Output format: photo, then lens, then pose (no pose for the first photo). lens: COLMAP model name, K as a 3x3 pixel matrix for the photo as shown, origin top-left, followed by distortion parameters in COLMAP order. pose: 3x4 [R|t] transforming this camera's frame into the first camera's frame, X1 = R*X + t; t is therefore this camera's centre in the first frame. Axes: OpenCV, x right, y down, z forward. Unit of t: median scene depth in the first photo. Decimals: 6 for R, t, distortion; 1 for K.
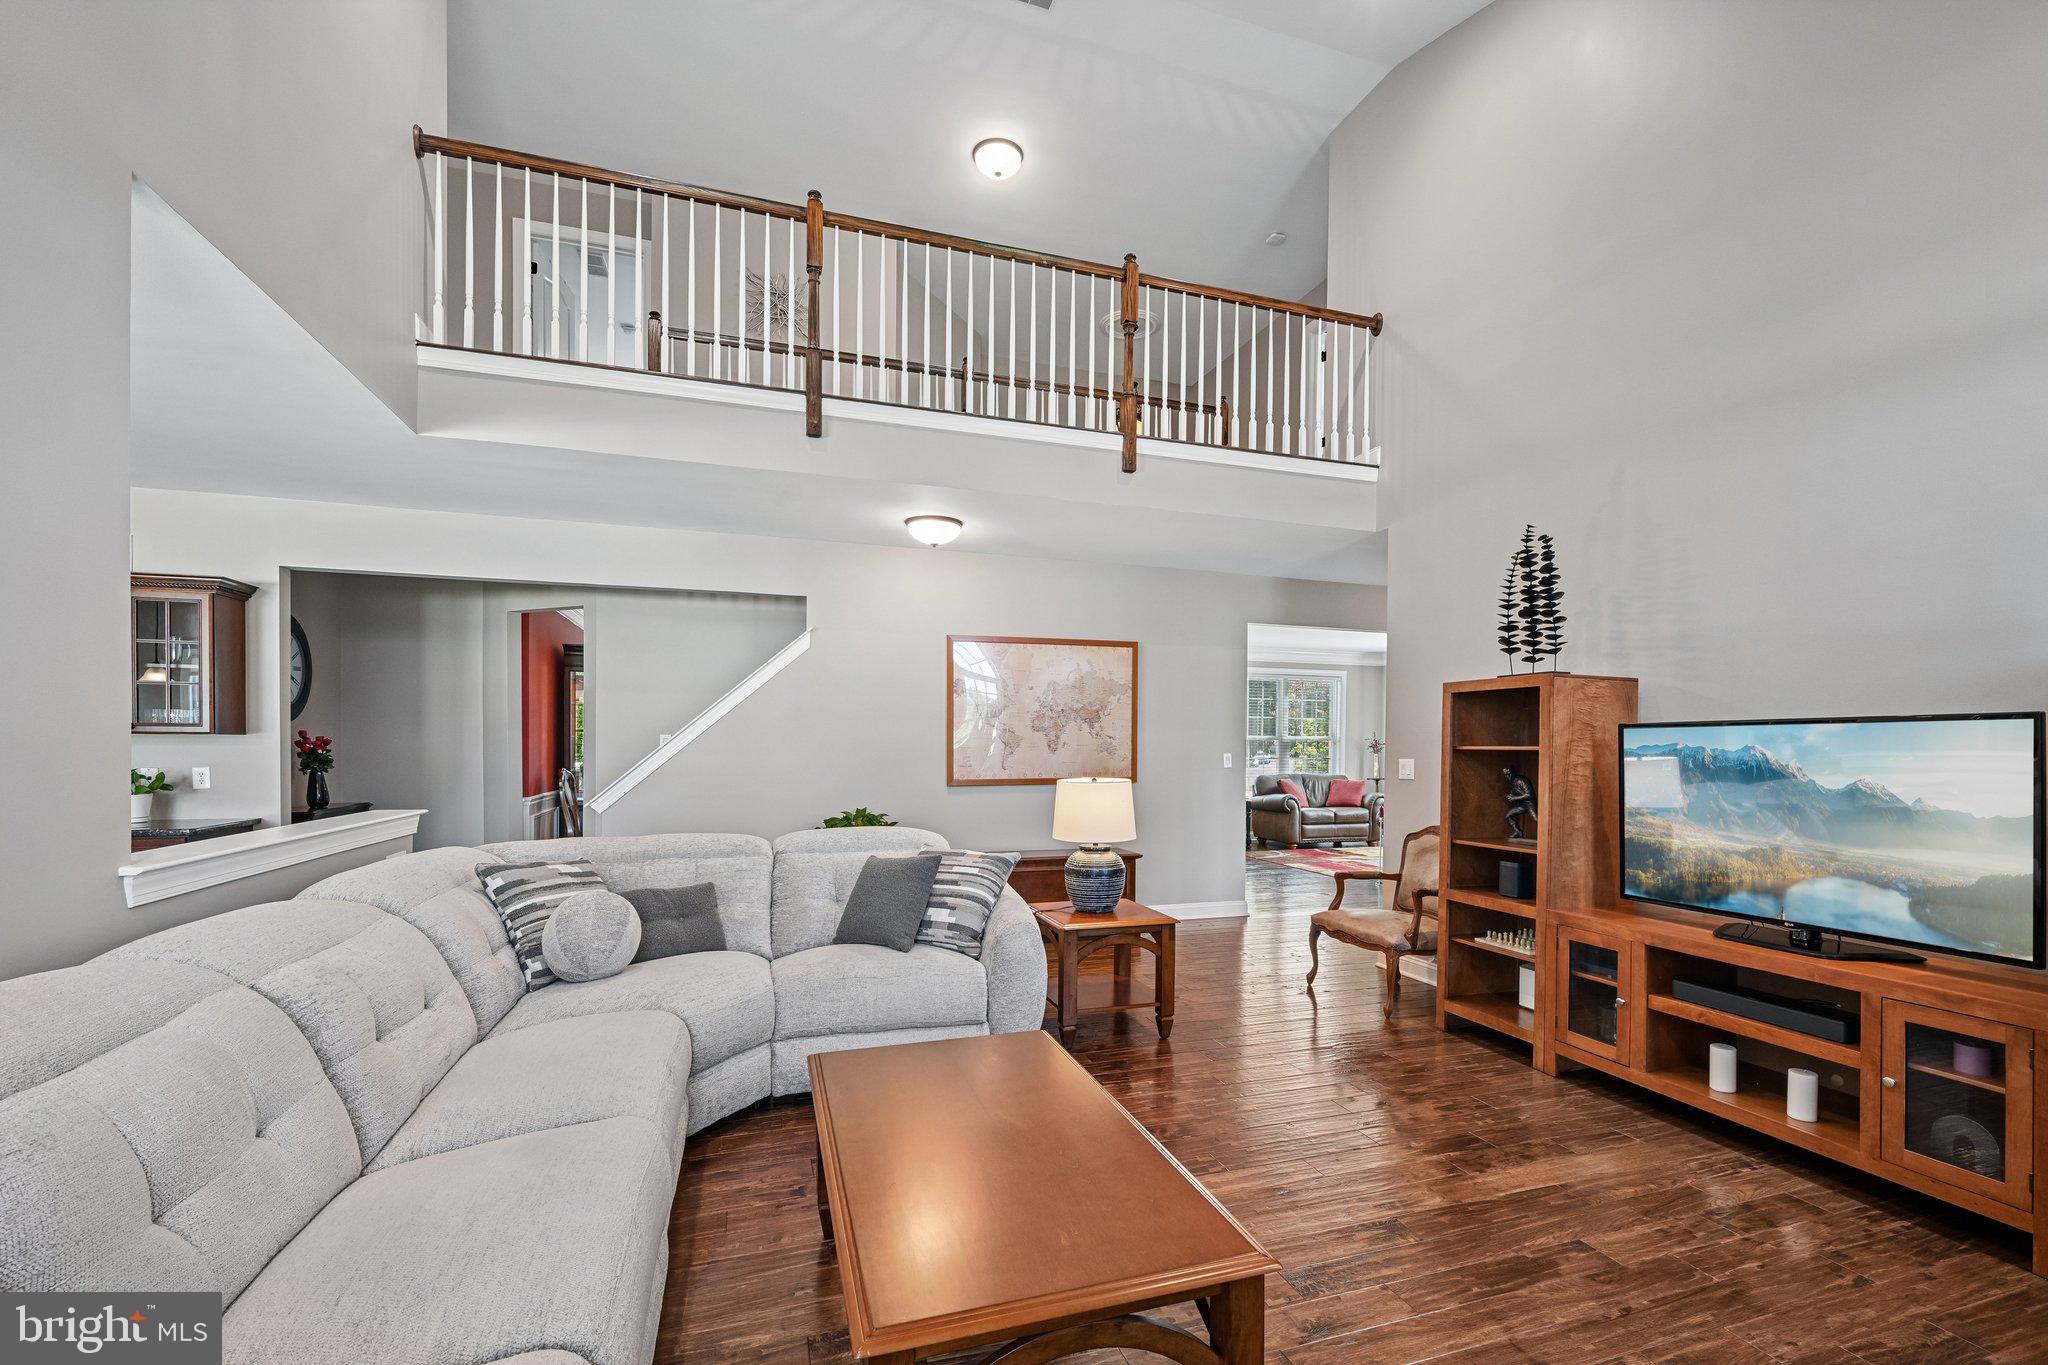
lens RADIAL K [[874.5, 0, 1031.1], [0, 874.5, 752.7], [0, 0, 1]] dist [-0.003488, -0.000093]
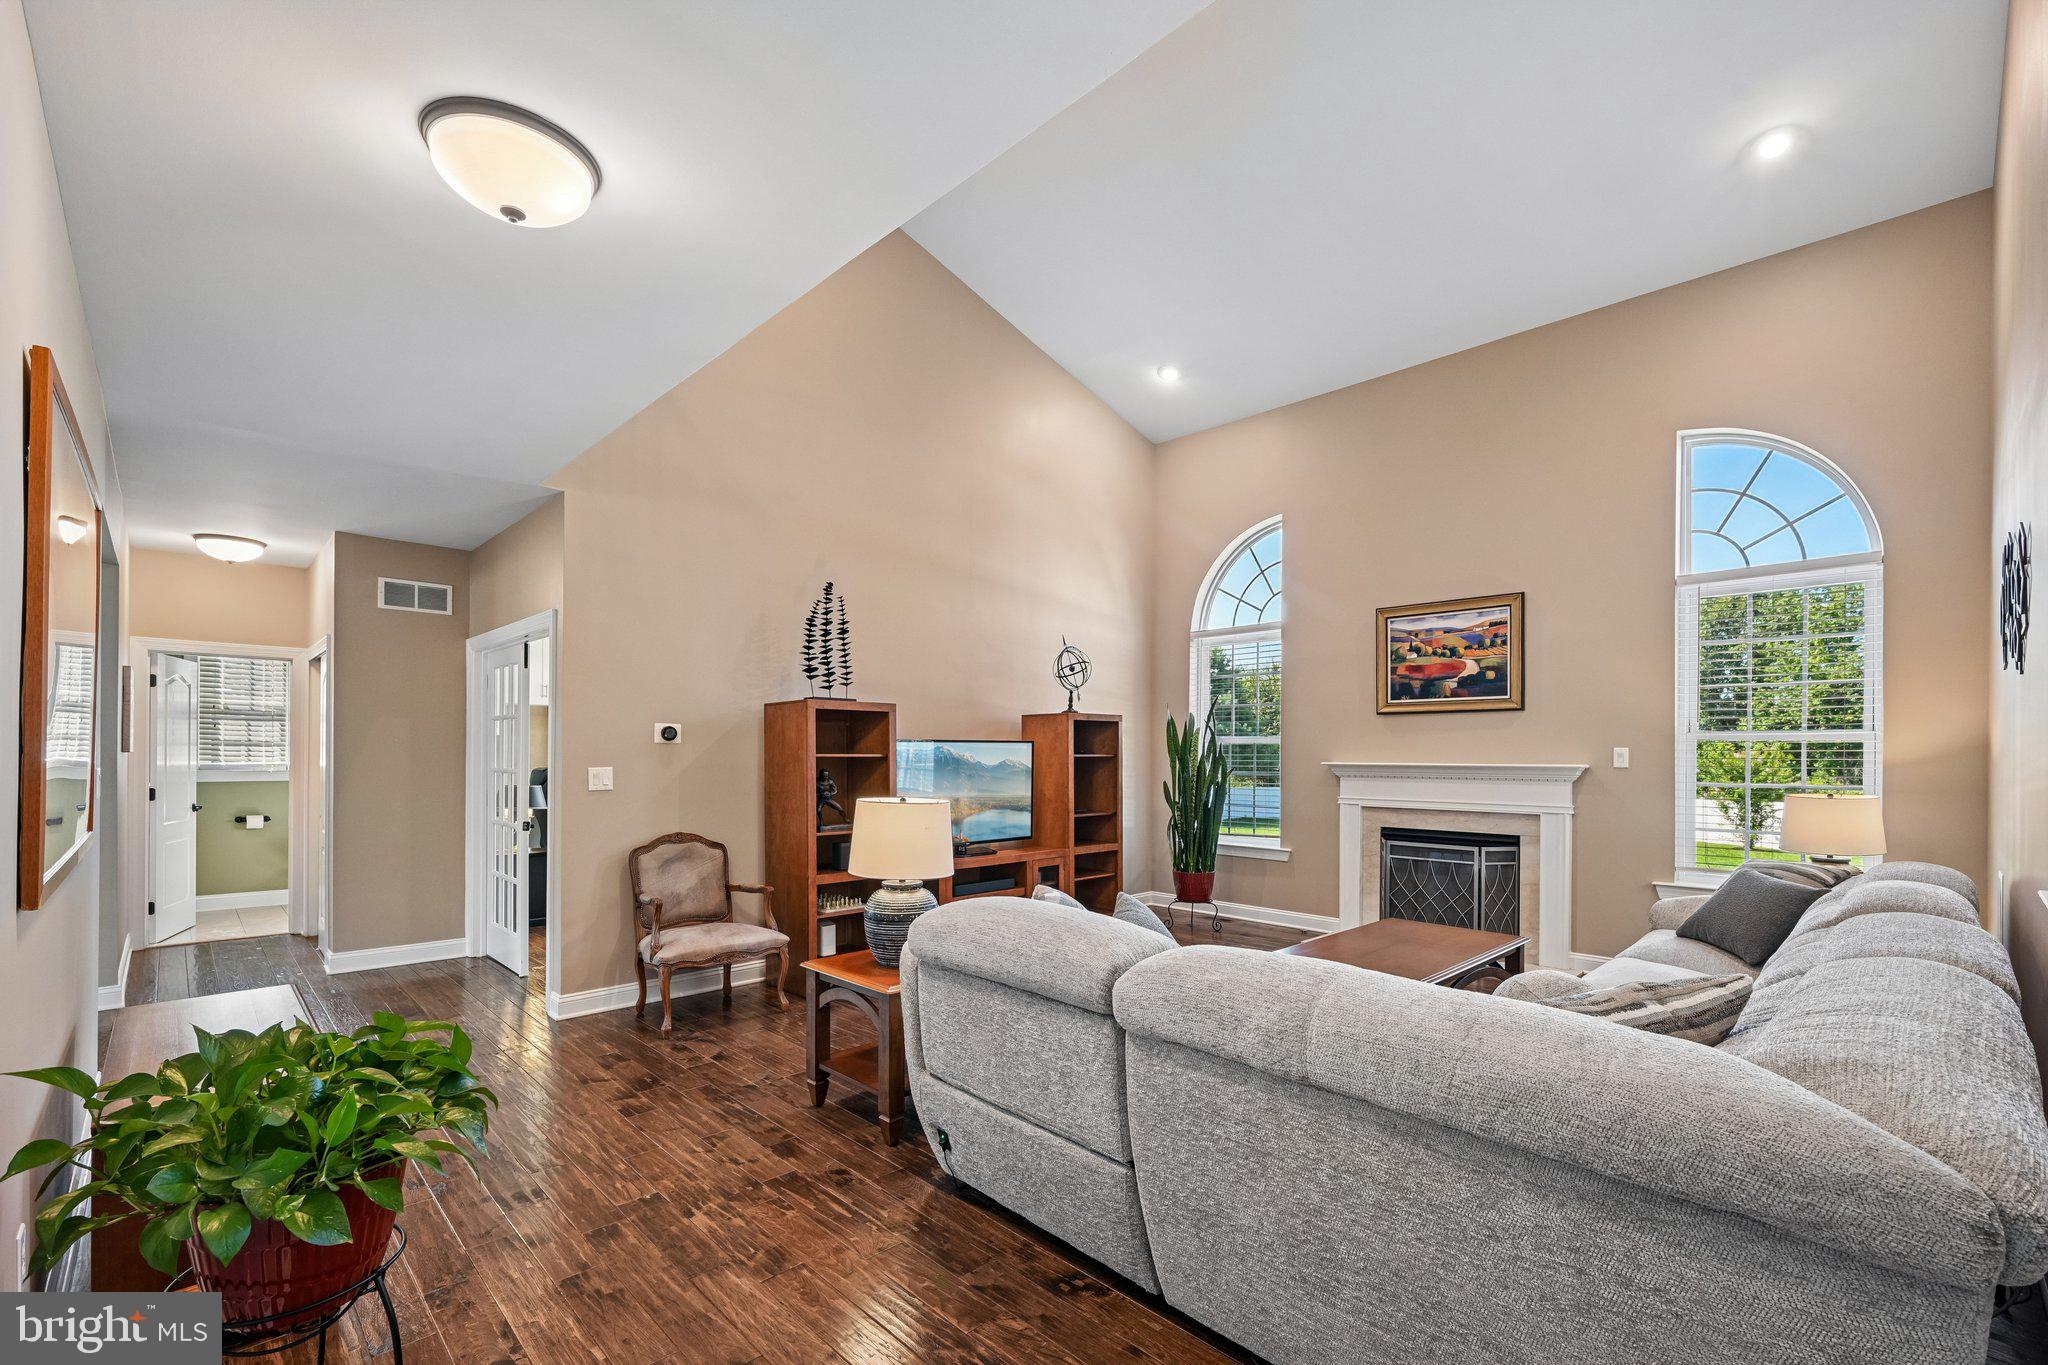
lens RADIAL K [[874.5, 0, 1031.1], [0, 874.5, 752.7], [0, 0, 1]] dist [-0.003488, -0.000093]
pose [[-0.445941, -0.007729, 0.895029, -0.729161], [-0.000690, 0.999965, 0.008291, -0.020045], [-0.895062, 0.003080, -0.445931, 1.312676]]
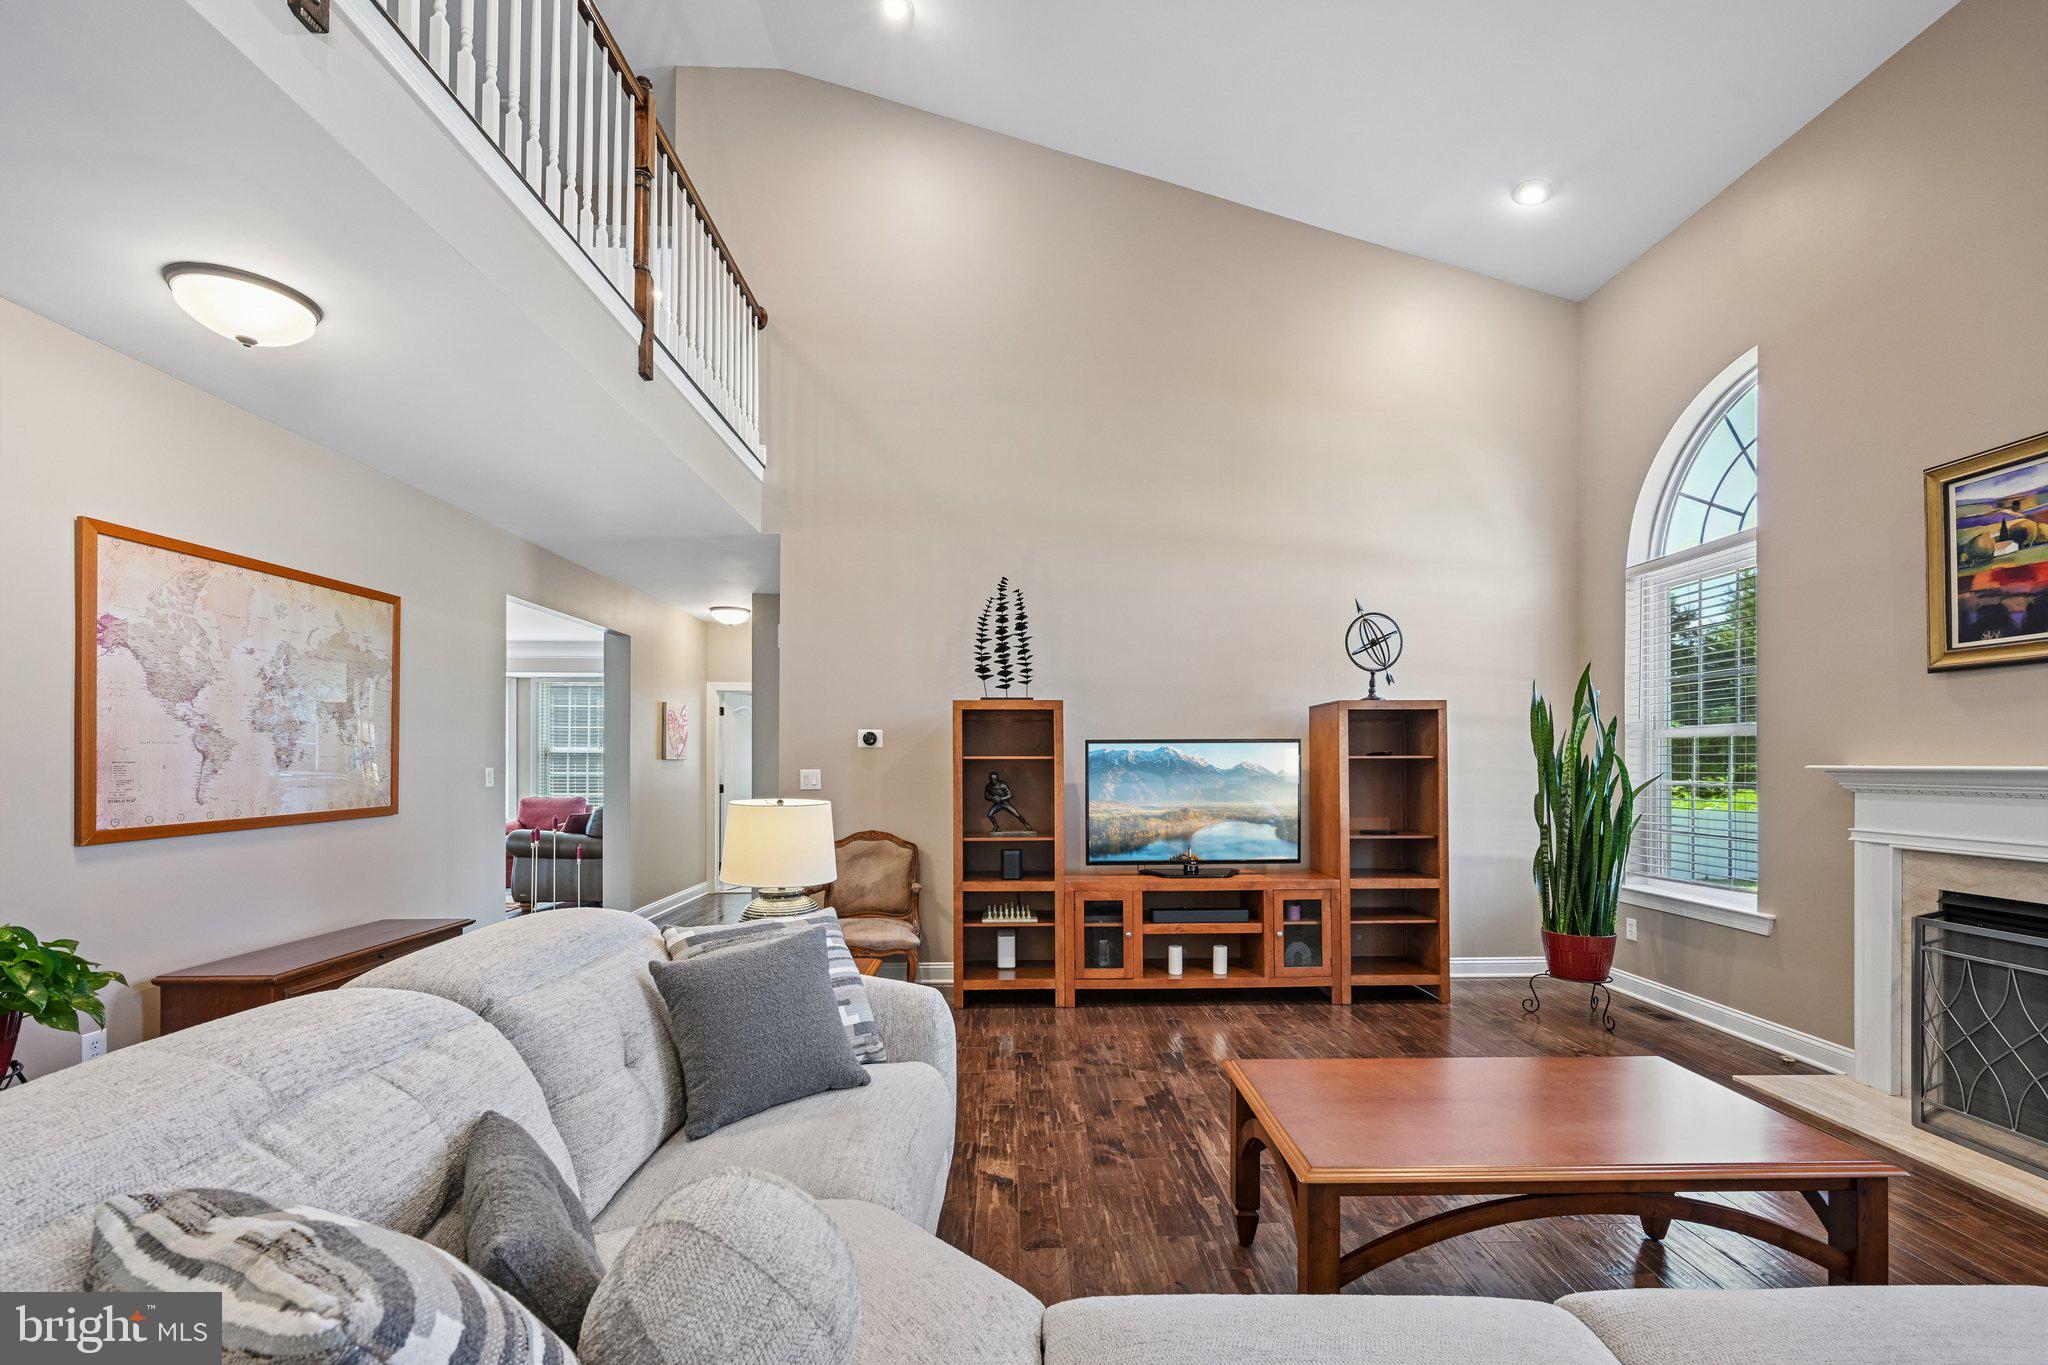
lens RADIAL K [[874.5, 0, 1031.1], [0, 874.5, 752.7], [0, 0, 1]] dist [-0.003488, -0.000093]
pose [[0.282137, 0.002722, 0.959370, -0.611856], [0.009841, 0.999935, -0.005731, -0.004948], [-0.959324, 0.011058, 0.282092, 0.614803]]
